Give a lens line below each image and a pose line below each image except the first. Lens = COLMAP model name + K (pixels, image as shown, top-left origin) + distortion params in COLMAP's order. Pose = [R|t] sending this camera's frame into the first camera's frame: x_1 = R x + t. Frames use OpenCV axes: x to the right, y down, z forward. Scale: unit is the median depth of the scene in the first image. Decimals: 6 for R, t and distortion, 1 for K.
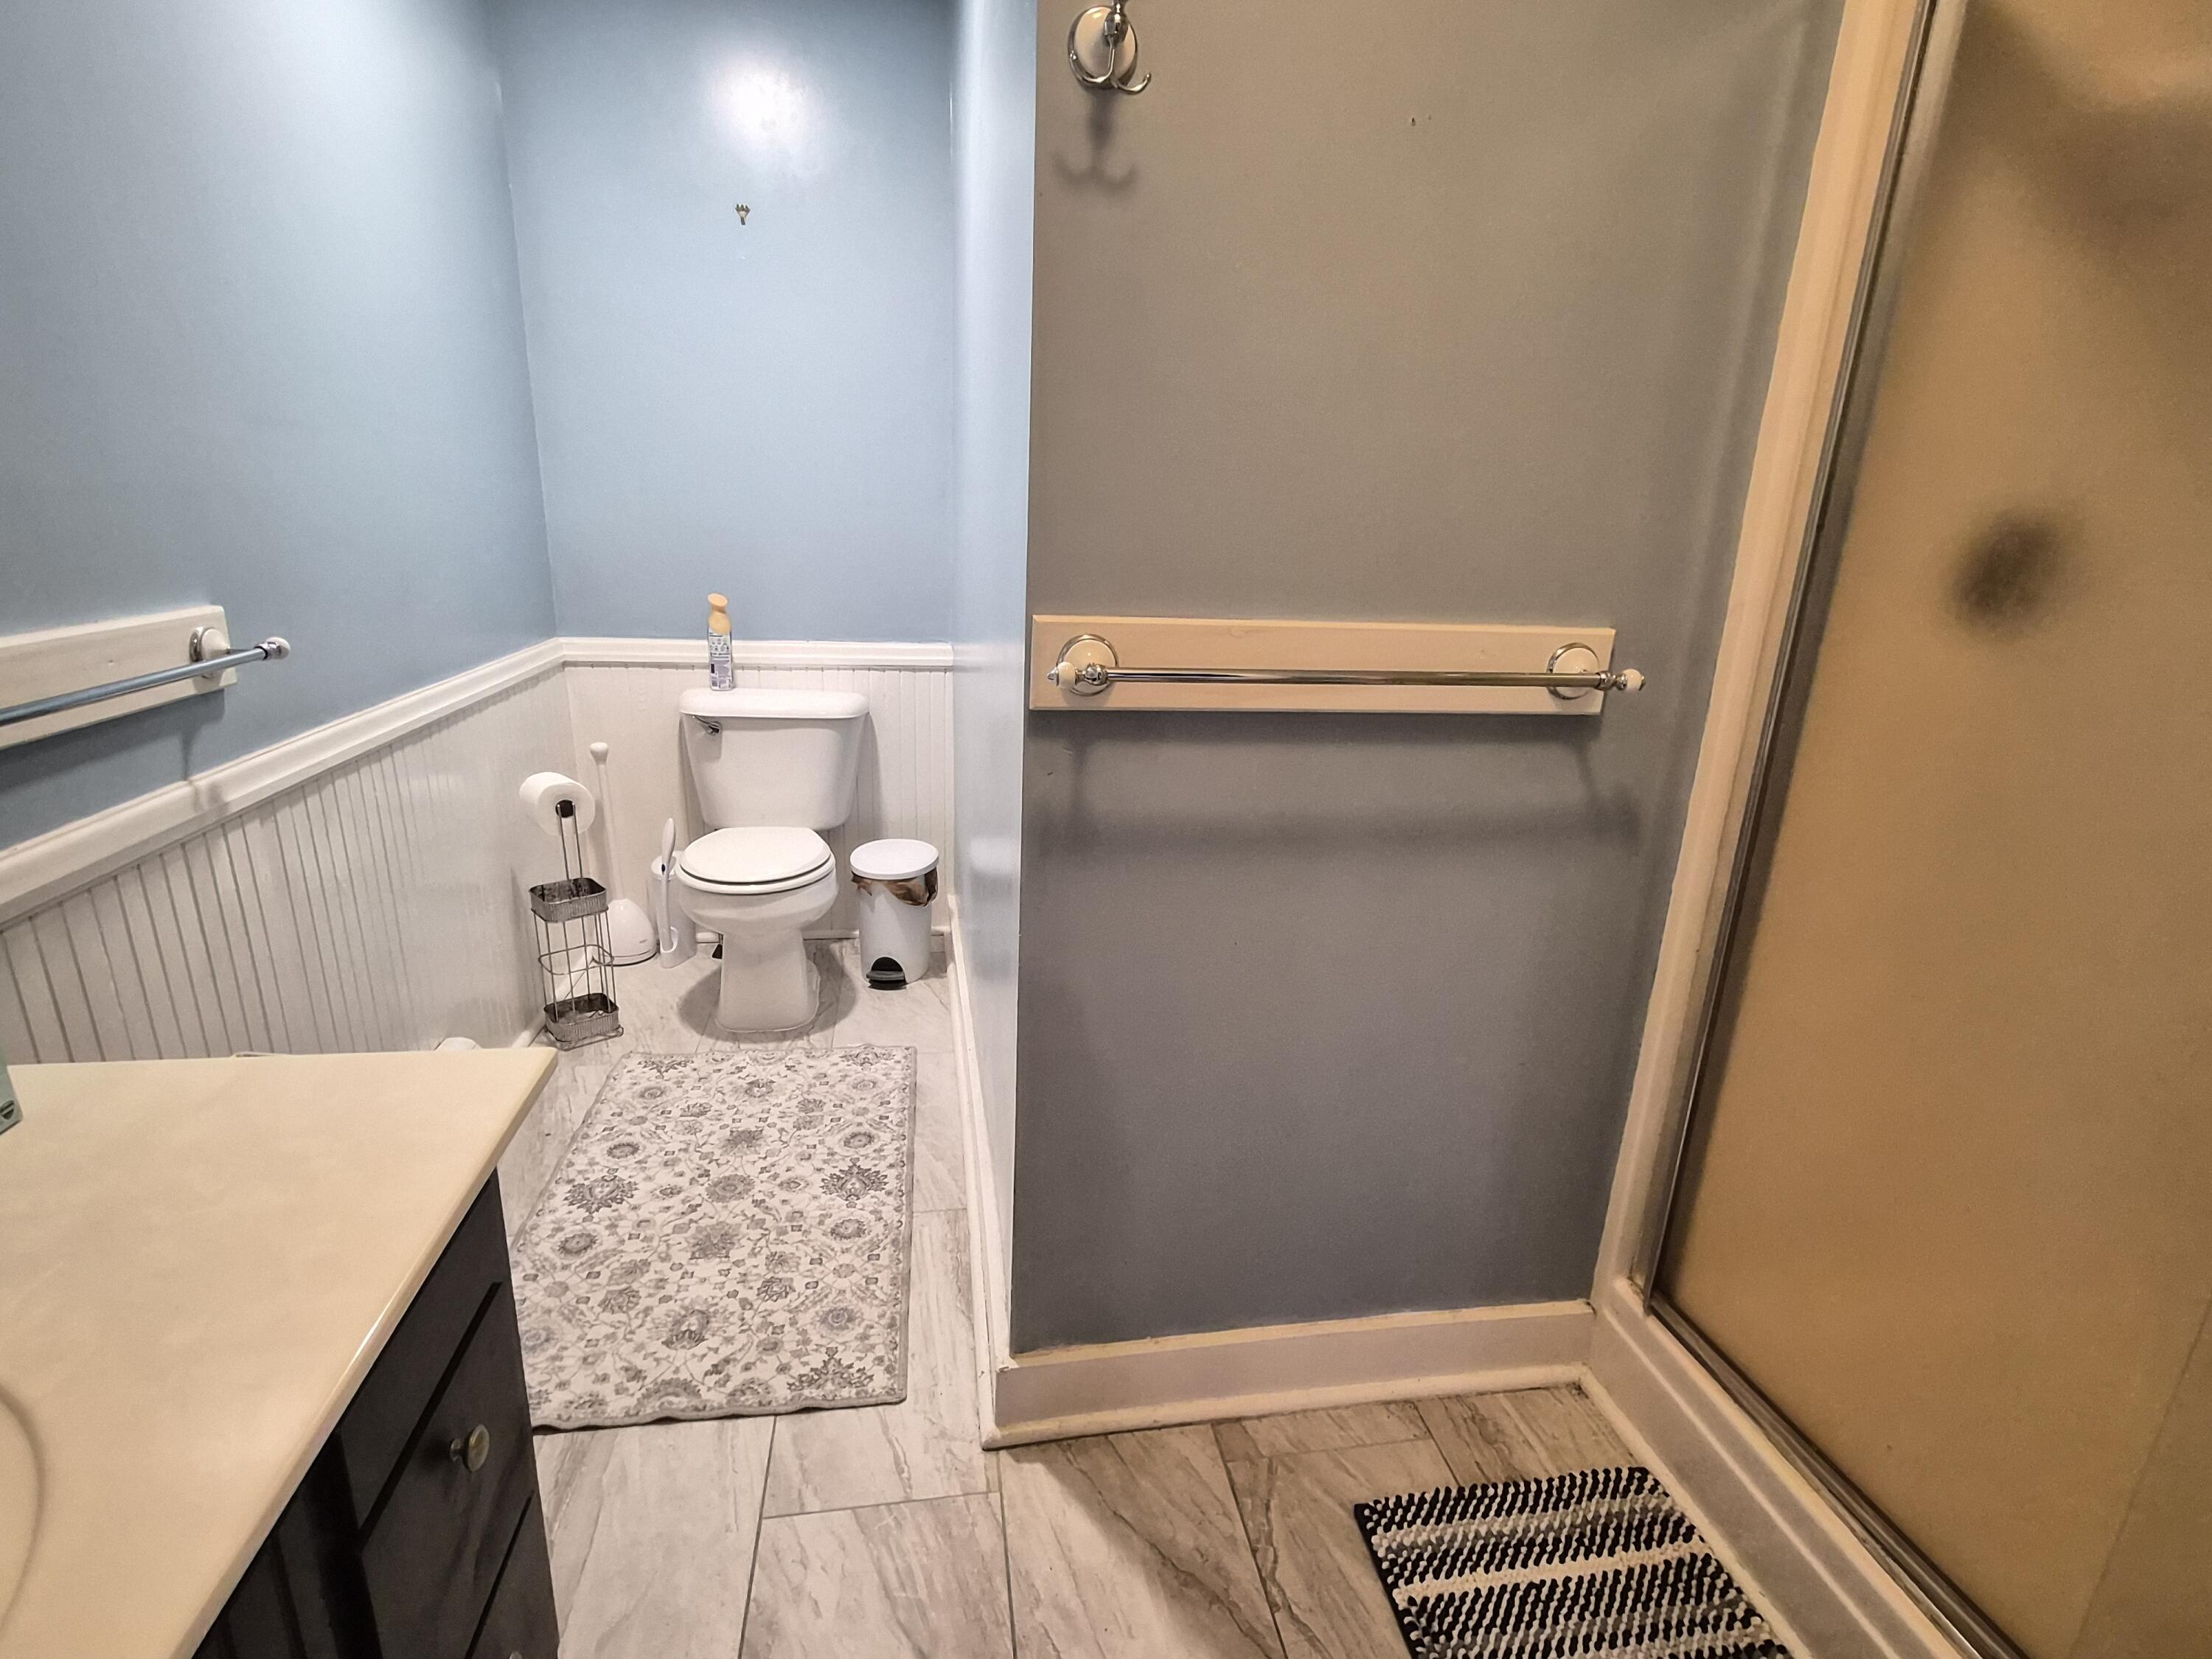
lens RADIAL K [[1092.7, 0, 1116.0], [0, 1092.7, 837.9], [0, 0, 1]] dist [-0.006893, 0.002514]
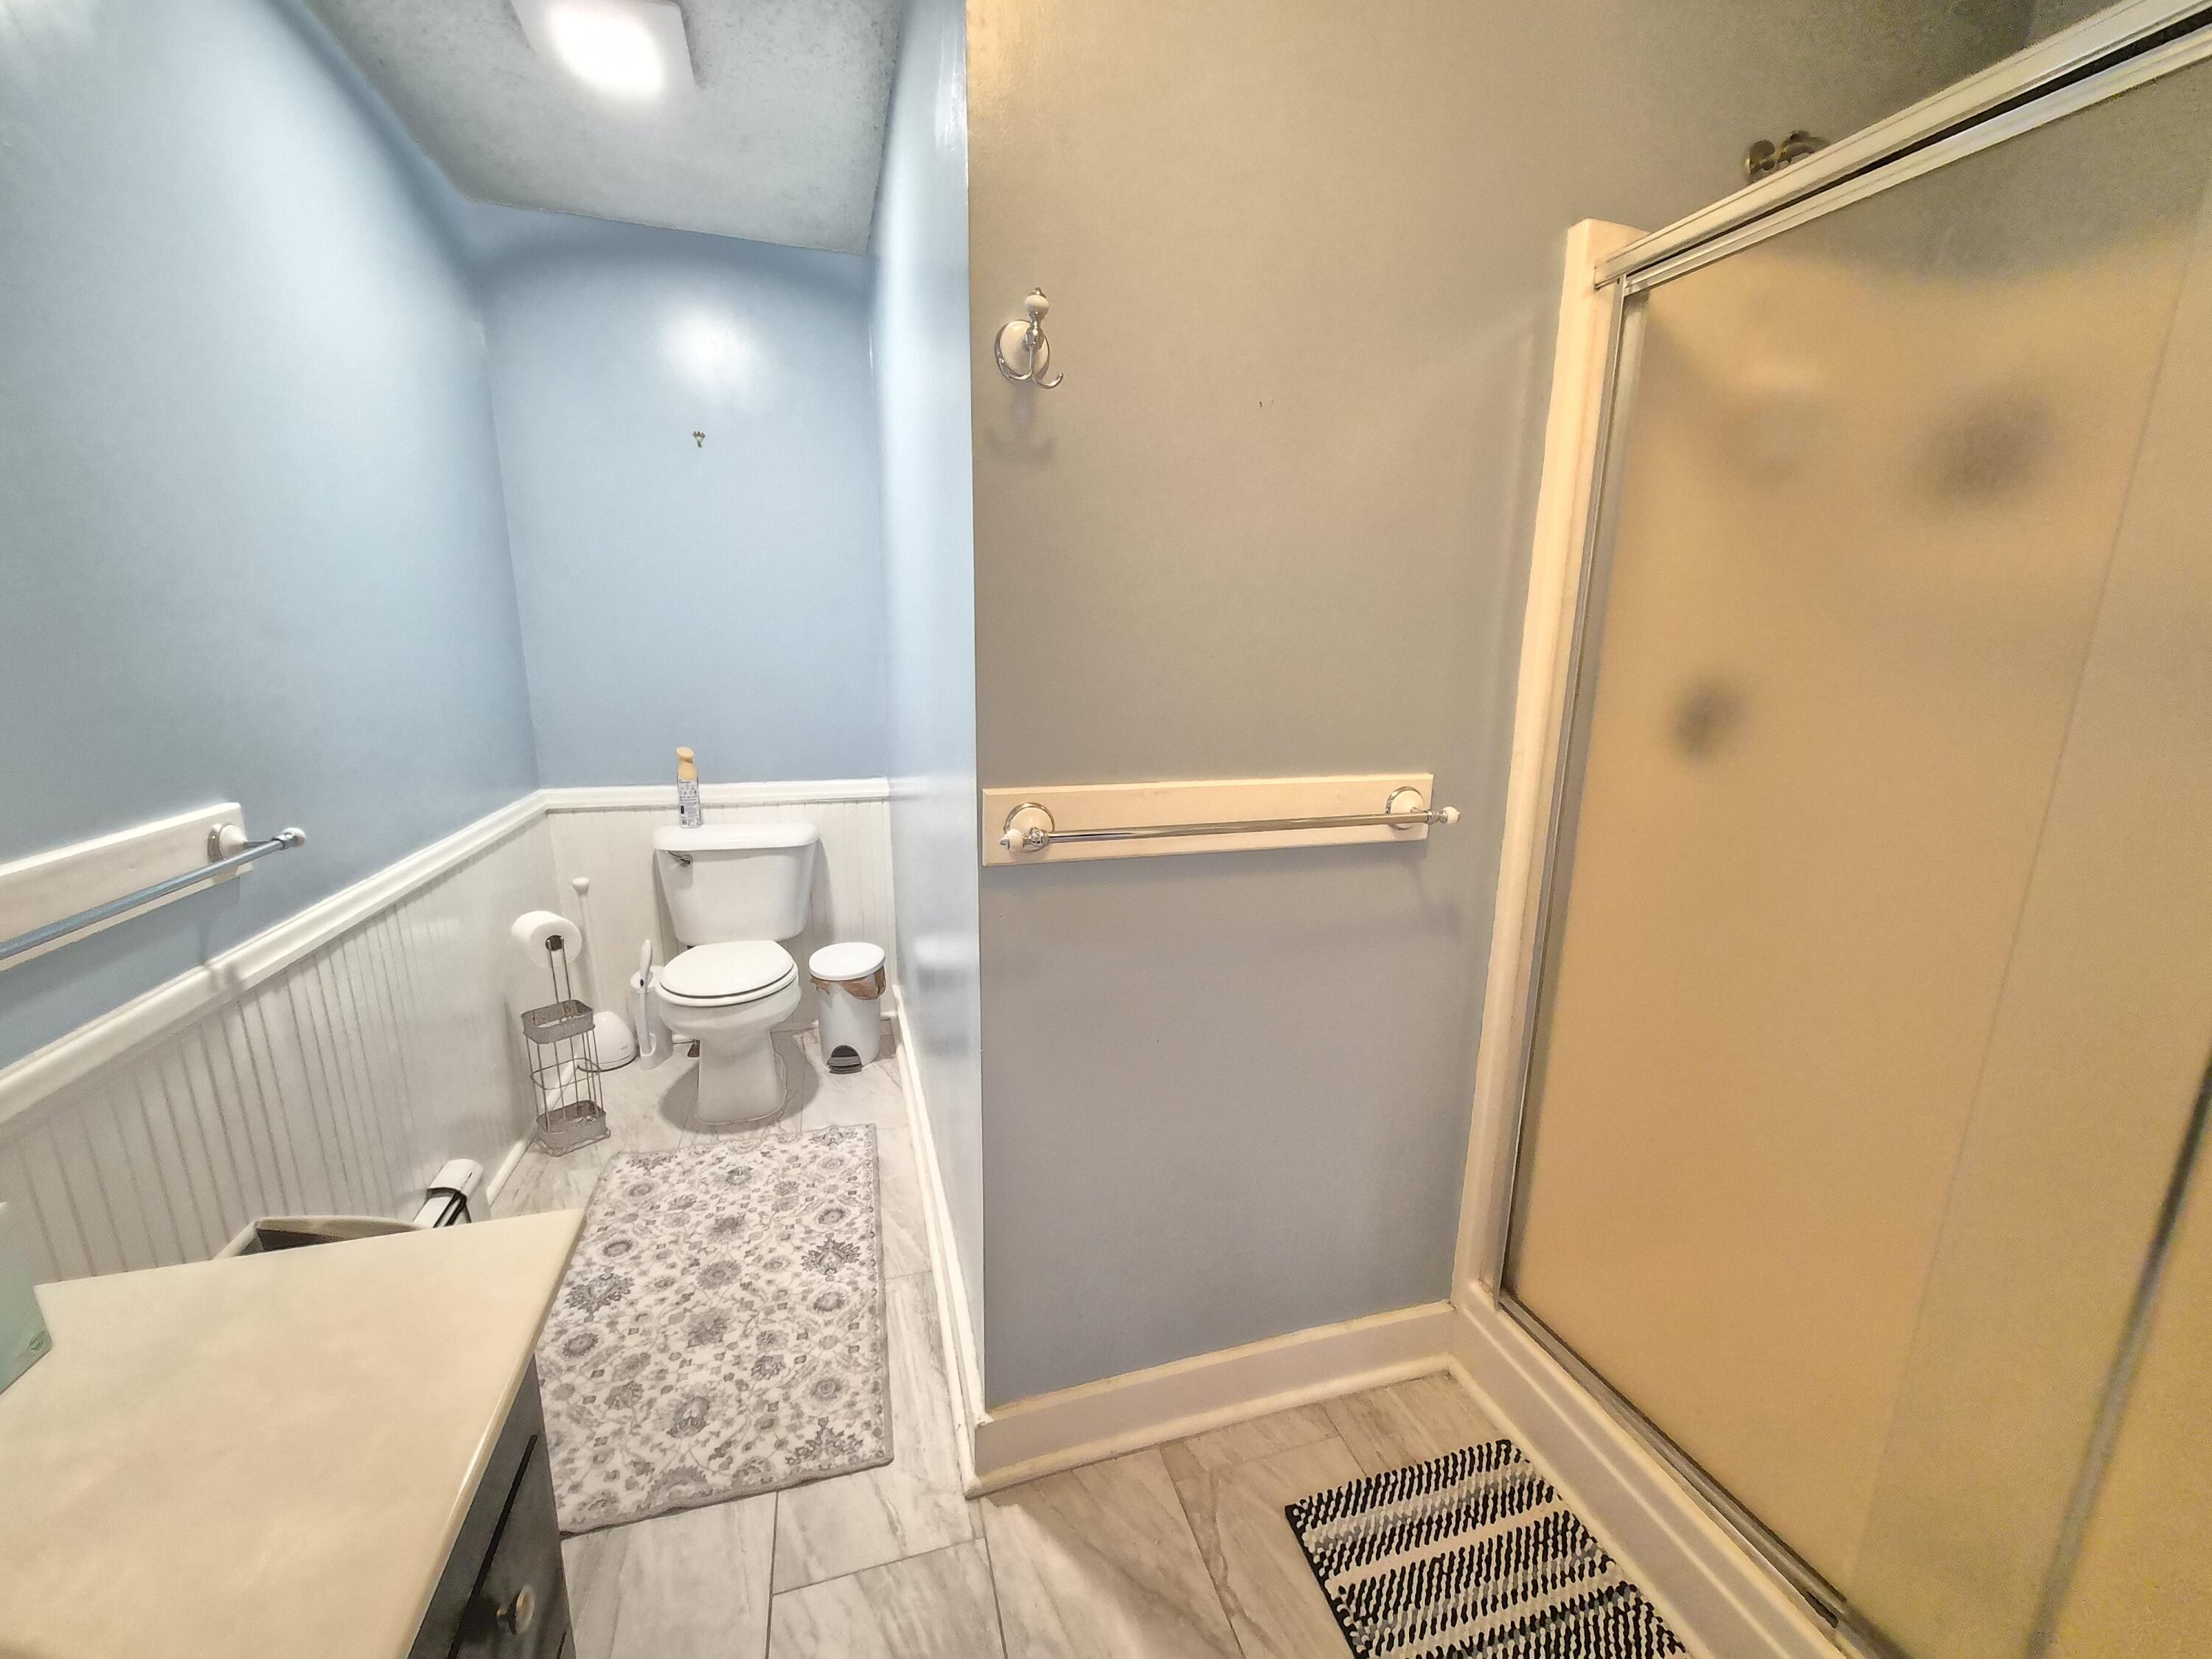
lens RADIAL K [[885.4, 0, 1117.8], [0, 885.4, 839.8], [0, 0, 1]] dist [-0.008102, 0.000694]
pose [[0.991460, -0.051787, 0.119687, -0.037661], [0.060206, 0.995879, -0.067832, -0.057357], [-0.115681, 0.074458, 0.990492, 0.008538]]
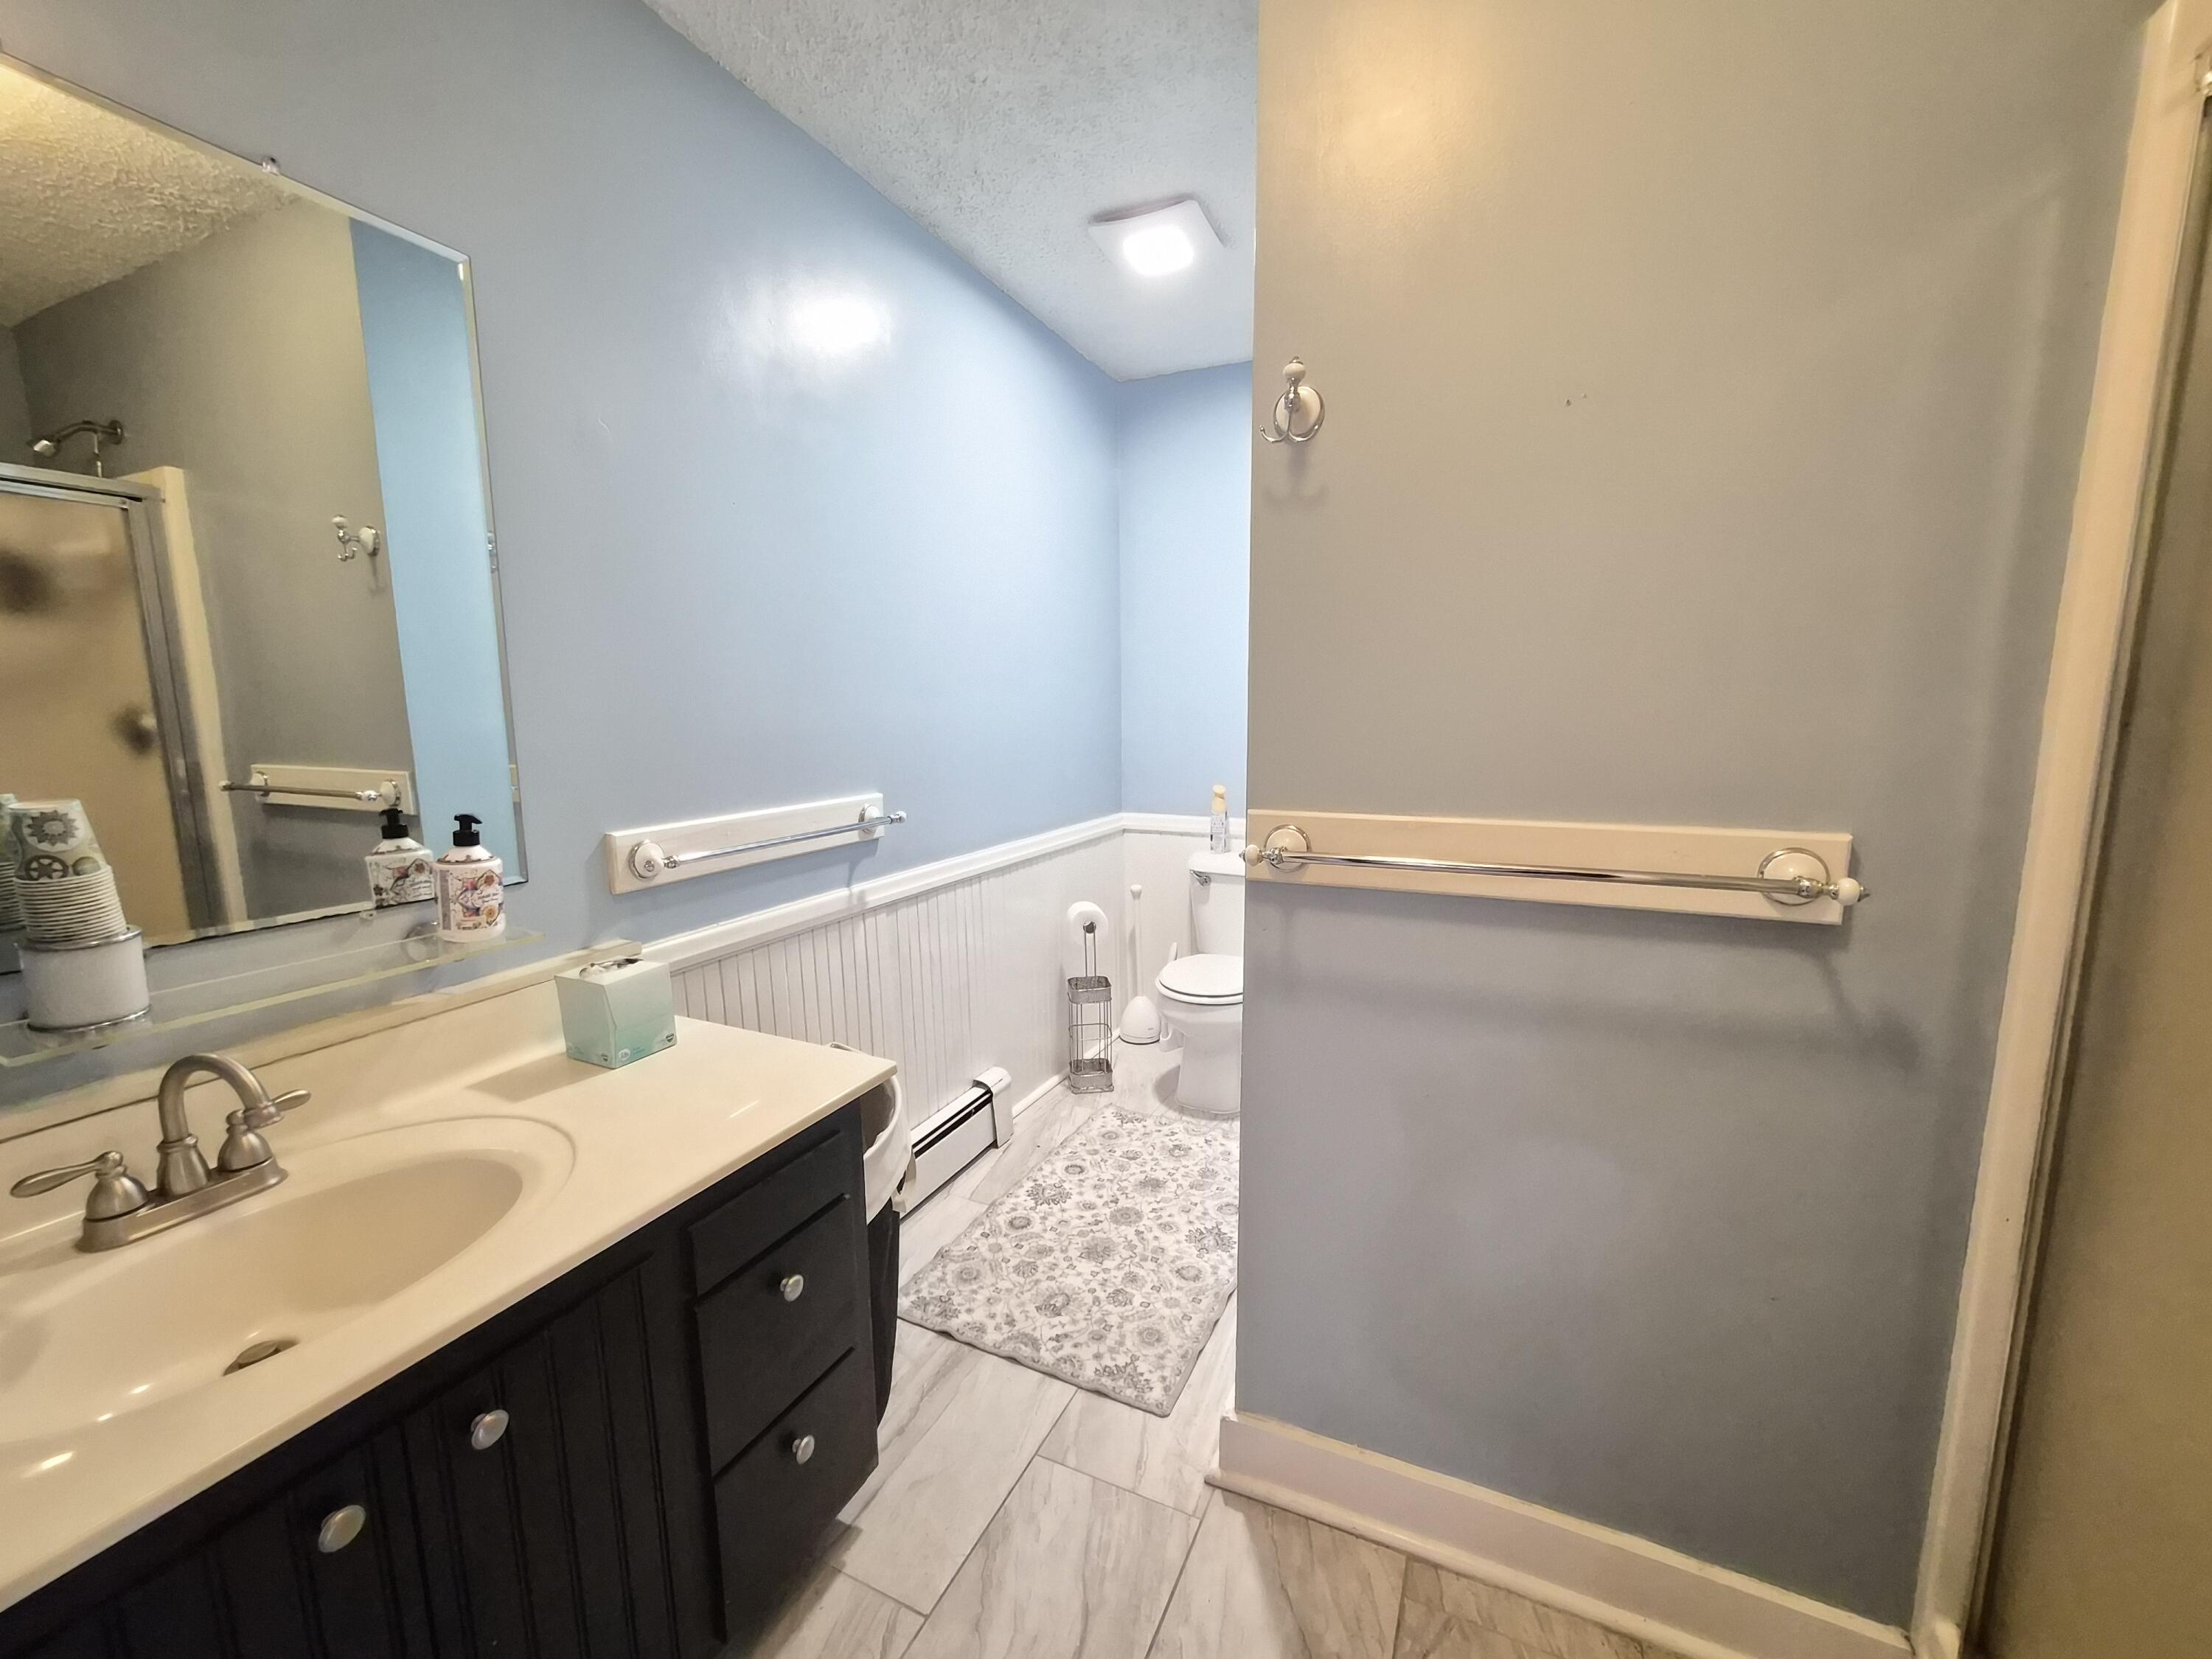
lens RADIAL K [[885.4, 0, 1104.5], [0, 885.4, 836.8], [0, 0, 1]] dist [-0.008102, 0.000694]
pose [[0.818189, 0.038257, -0.573675, 0.315111], [-0.126373, 0.985349, -0.114527, -0.018900], [0.560889, 0.166202, 0.811037, 0.022129]]
